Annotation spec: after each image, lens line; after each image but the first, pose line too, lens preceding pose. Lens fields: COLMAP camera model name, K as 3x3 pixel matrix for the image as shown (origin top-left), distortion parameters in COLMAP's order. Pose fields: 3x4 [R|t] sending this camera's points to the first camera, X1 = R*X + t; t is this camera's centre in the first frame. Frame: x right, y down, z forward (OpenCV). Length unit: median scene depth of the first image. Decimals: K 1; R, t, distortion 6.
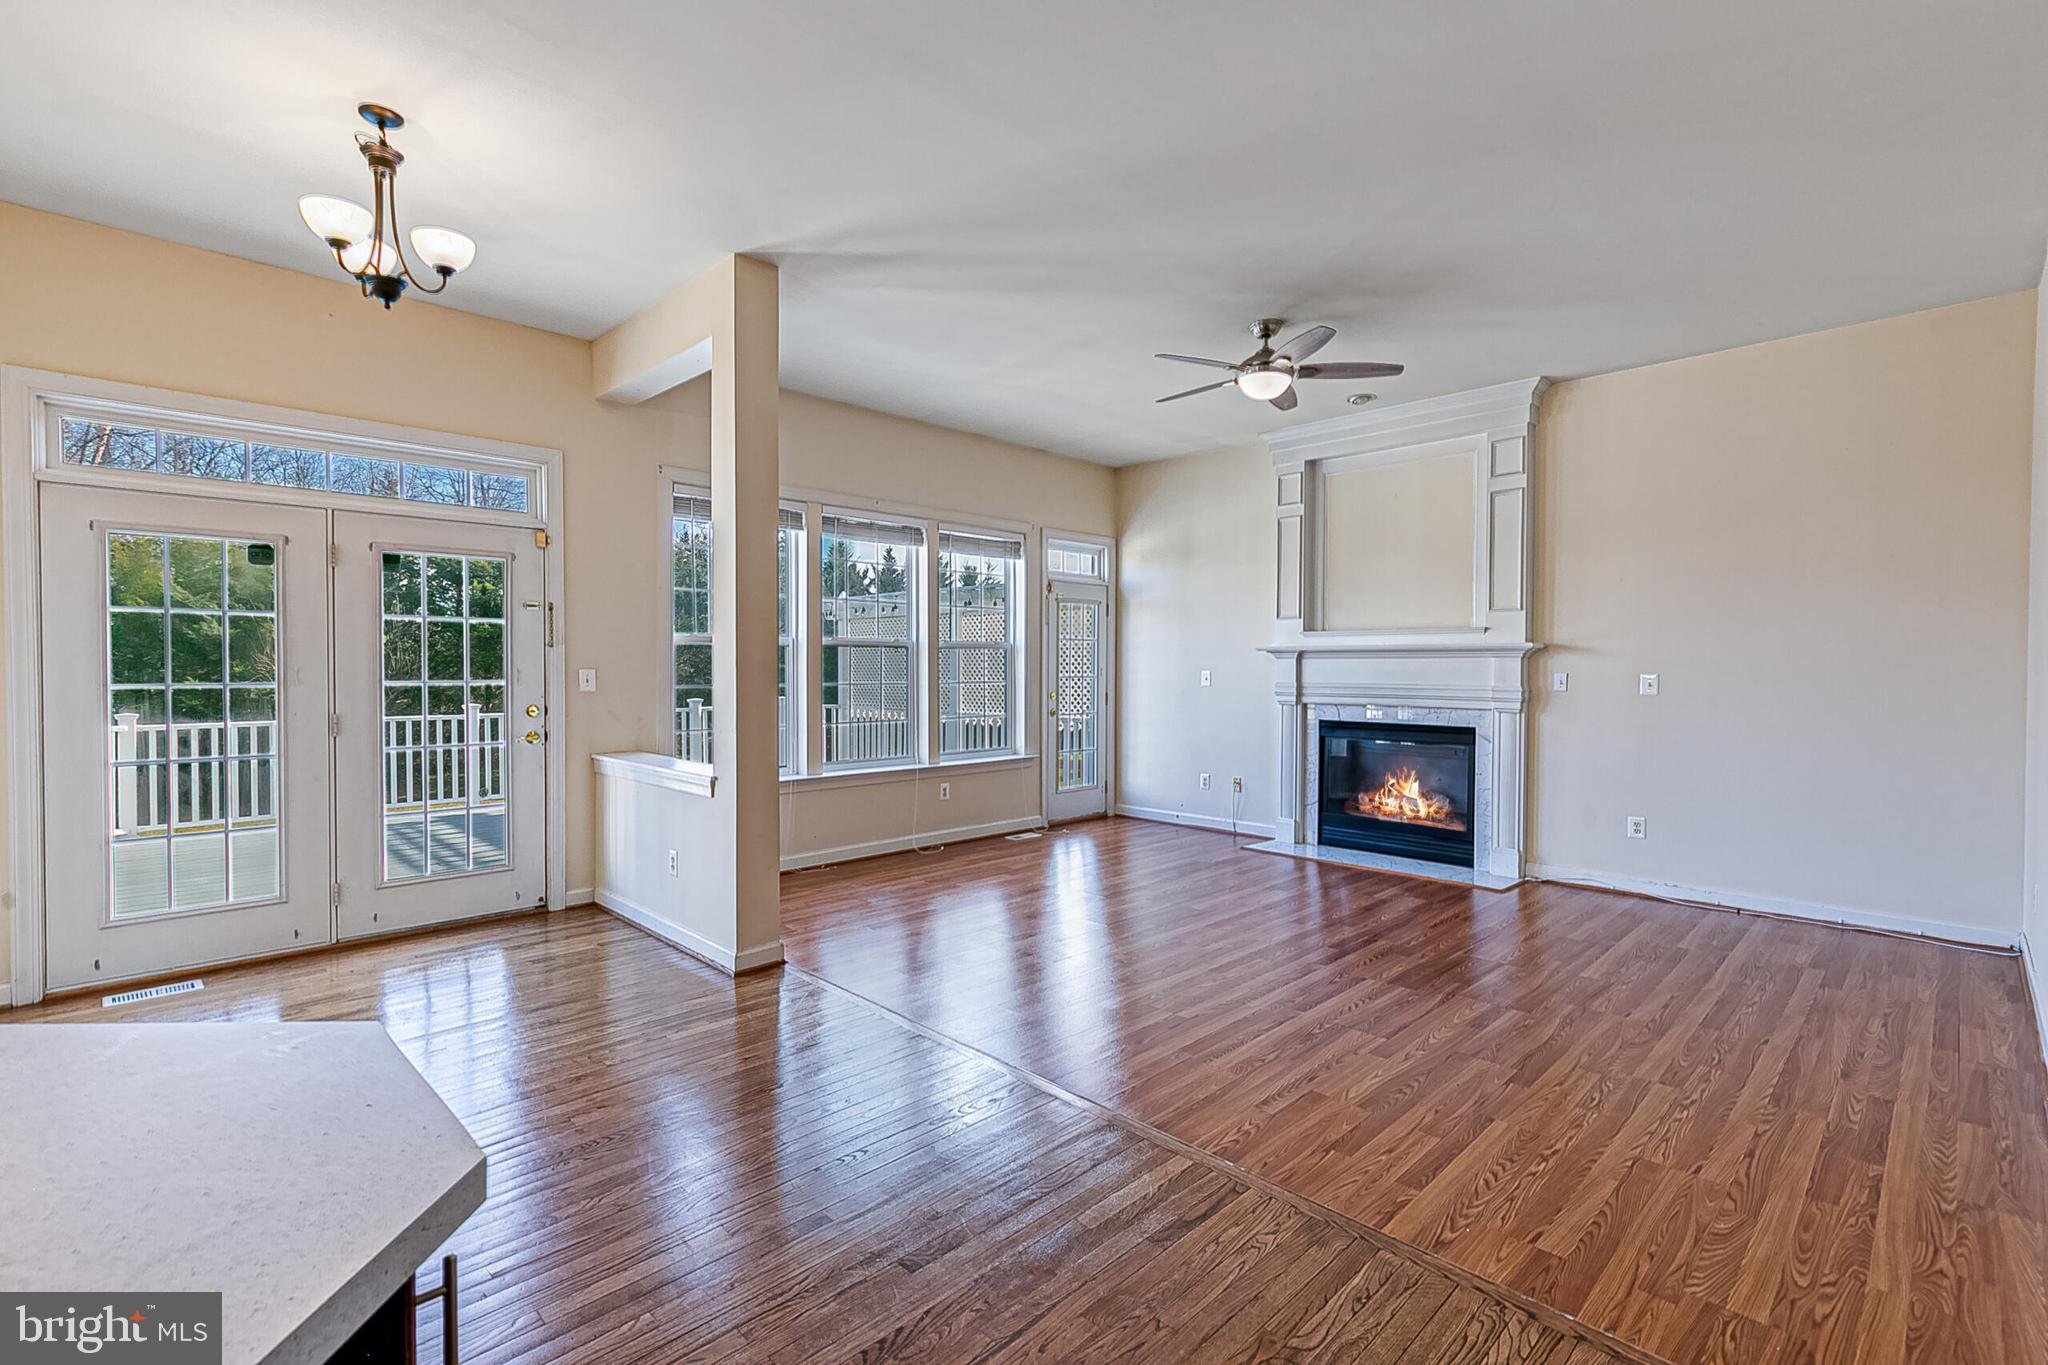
lens RADIAL K [[920.8, 0, 1025.9], [0, 920.8, 682.5], [0, 0, 1]] dist [0.008764, -0.002208]
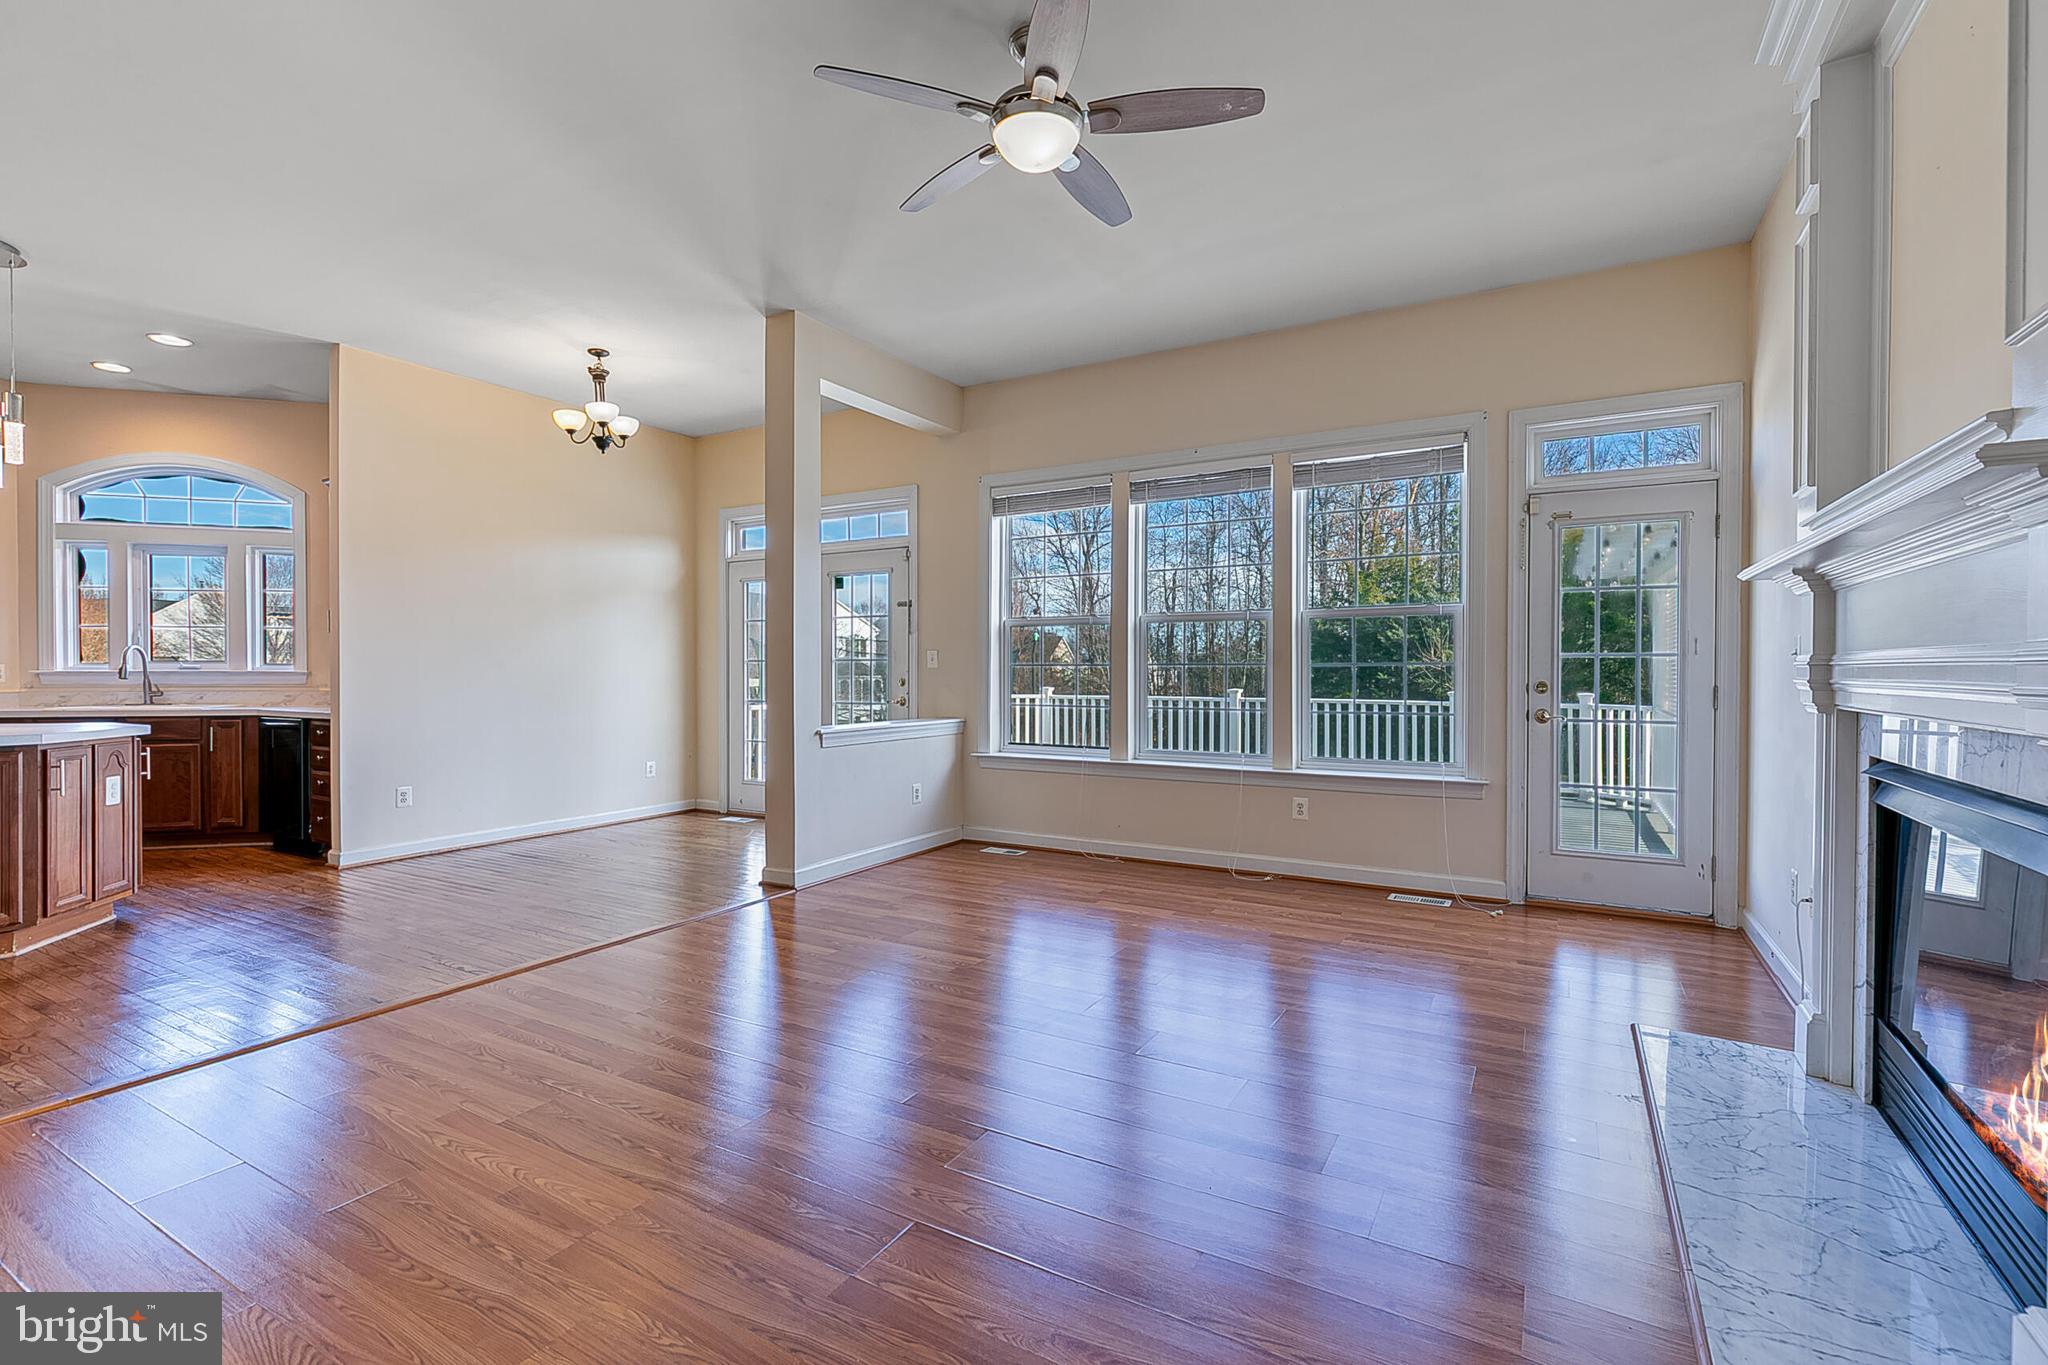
lens RADIAL K [[920.8, 0, 1023.9], [0, 920.8, 680.9], [0, 0, 1]] dist [0.008764, -0.002208]
pose [[0.259683, 0.011098, -0.965630, 0.665972], [-0.015726, 0.999850, 0.007262, 0.014214], [0.965566, 0.013299, 0.259818, 0.669499]]
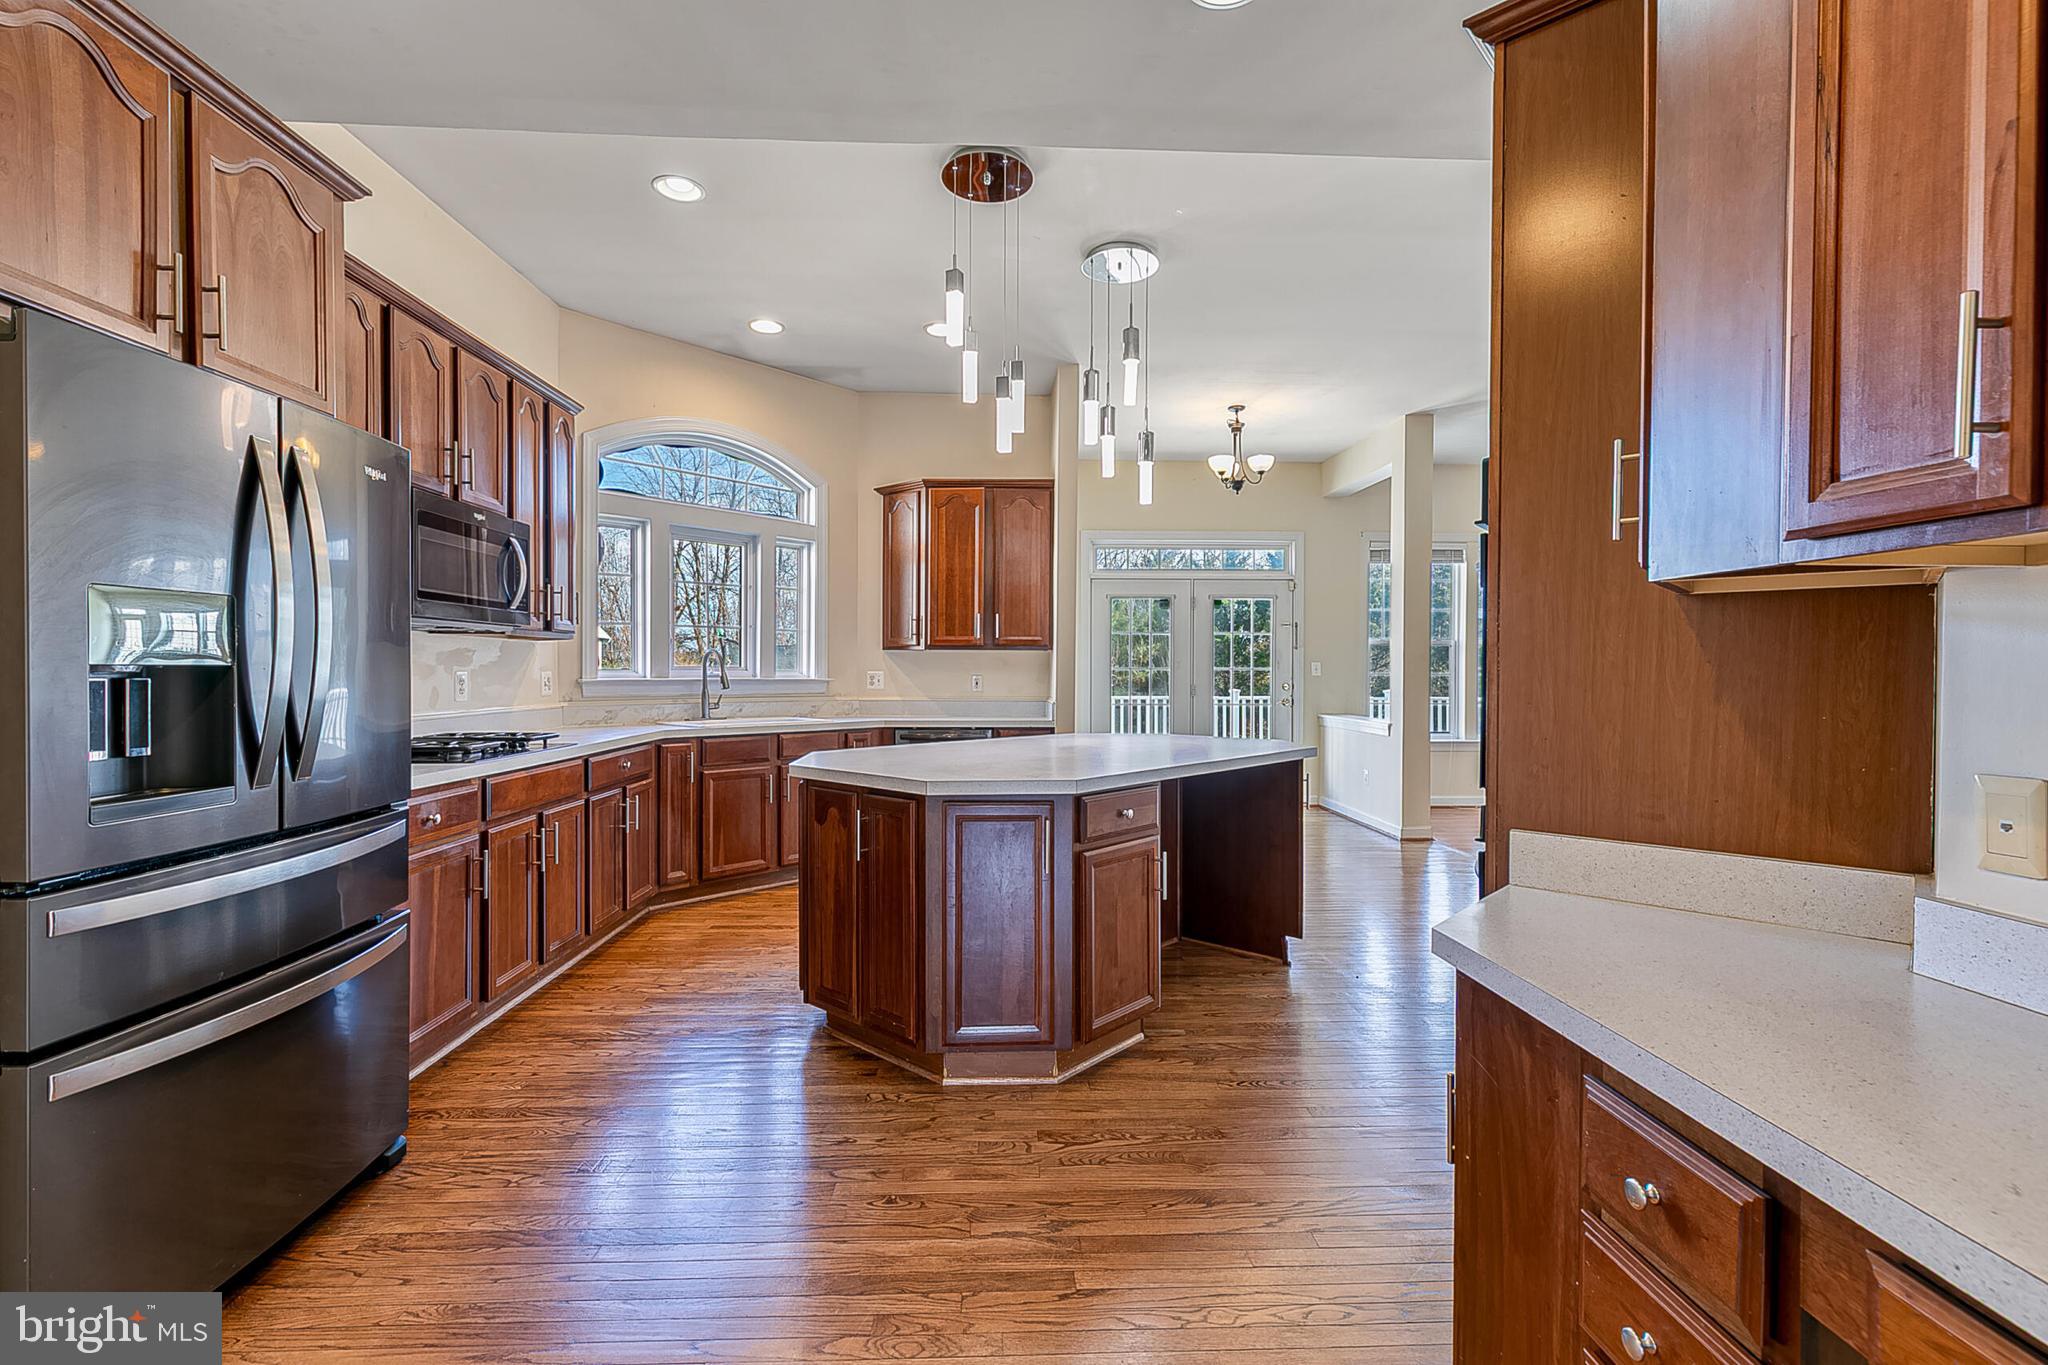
lens RADIAL K [[920.8, 0, 1025.0], [0, 920.8, 678.7], [0, 0, 1]] dist [0.008764, -0.002208]
pose [[0.741156, 0.007961, -0.671285, 0.203295], [-0.014757, 0.999881, -0.004435, 0.025501], [0.671170, 0.013193, 0.741186, -0.473822]]
